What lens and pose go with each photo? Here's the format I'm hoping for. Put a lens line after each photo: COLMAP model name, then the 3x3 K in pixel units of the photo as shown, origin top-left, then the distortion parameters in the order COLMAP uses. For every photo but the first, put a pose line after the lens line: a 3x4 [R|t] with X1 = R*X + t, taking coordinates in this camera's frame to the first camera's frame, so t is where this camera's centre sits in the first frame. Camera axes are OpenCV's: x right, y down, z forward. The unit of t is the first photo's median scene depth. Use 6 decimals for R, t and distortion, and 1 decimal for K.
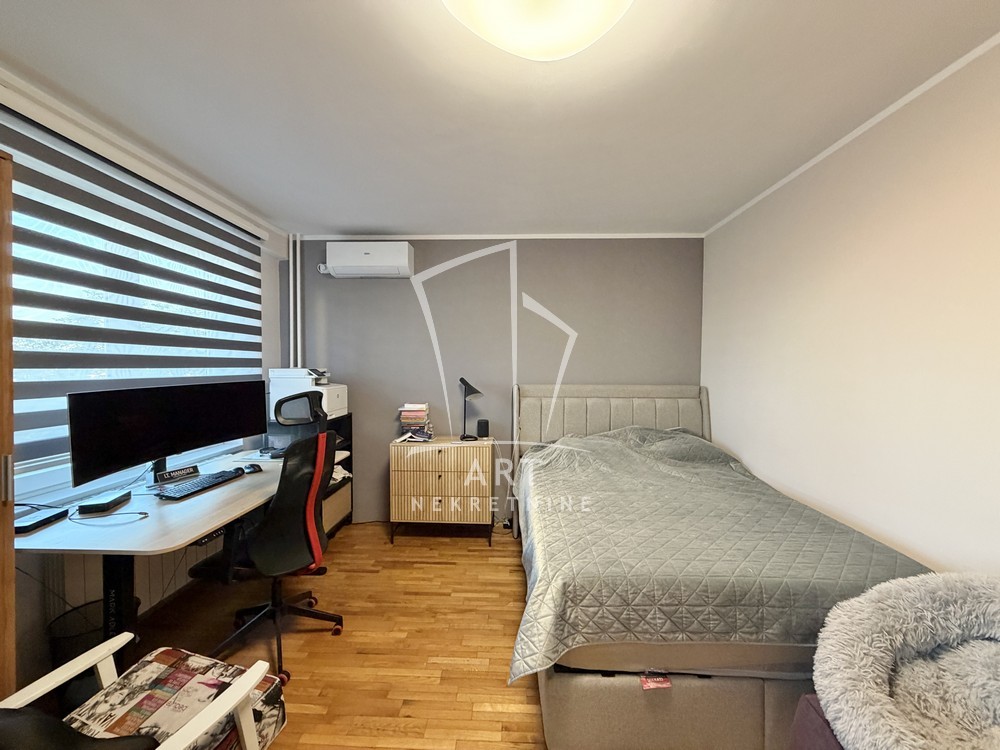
lens RADIAL K [[399.2, 0, 495.6], [0, 399.2, 377.2], [0, 0, 1]] dist [-0.000333, -0.000068]
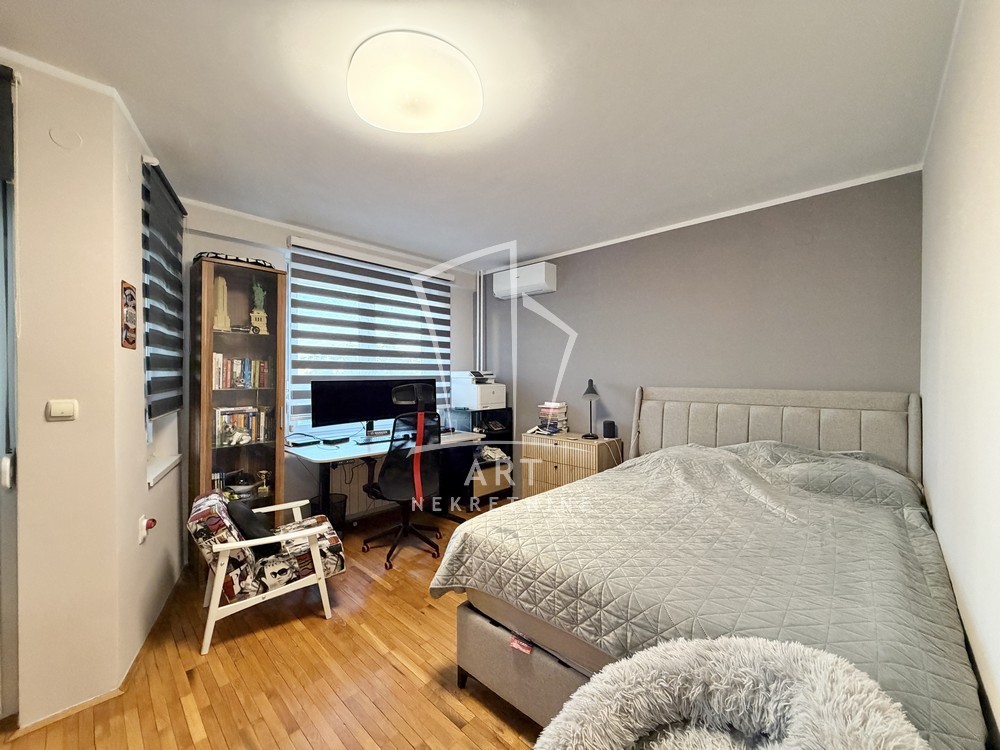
lens RADIAL K [[399.2, 0, 495.6], [0, 399.2, 377.2], [0, 0, 1]] dist [-0.000333, -0.000068]
pose [[0.749252, 0.001181, -0.662284, 0.712369], [-0.017057, 0.999701, -0.017514, 0.030716], [0.662065, 0.024418, 0.749048, 0.074363]]
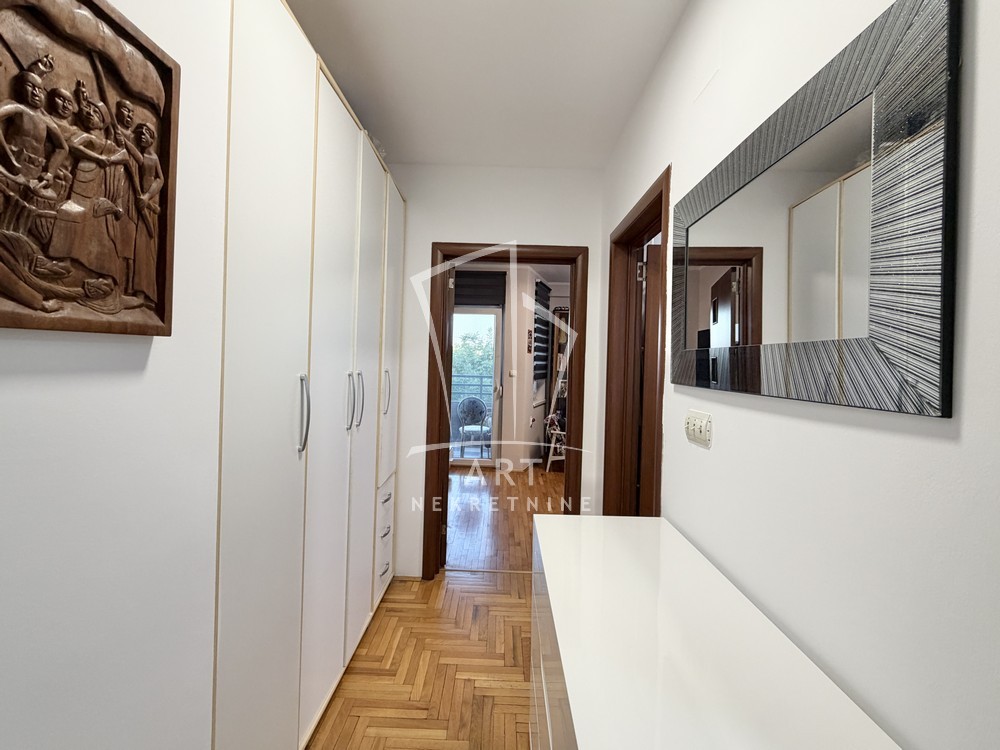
lens RADIAL K [[399.2, 0, 495.6], [0, 399.2, 377.2], [0, 0, 1]] dist [-0.000333, -0.000068]
pose [[0.012190, 0.032192, -0.999407, 2.273368], [-0.055444, 0.997966, 0.031469, 0.049595], [0.998387, 0.055028, 0.013950, -0.062996]]
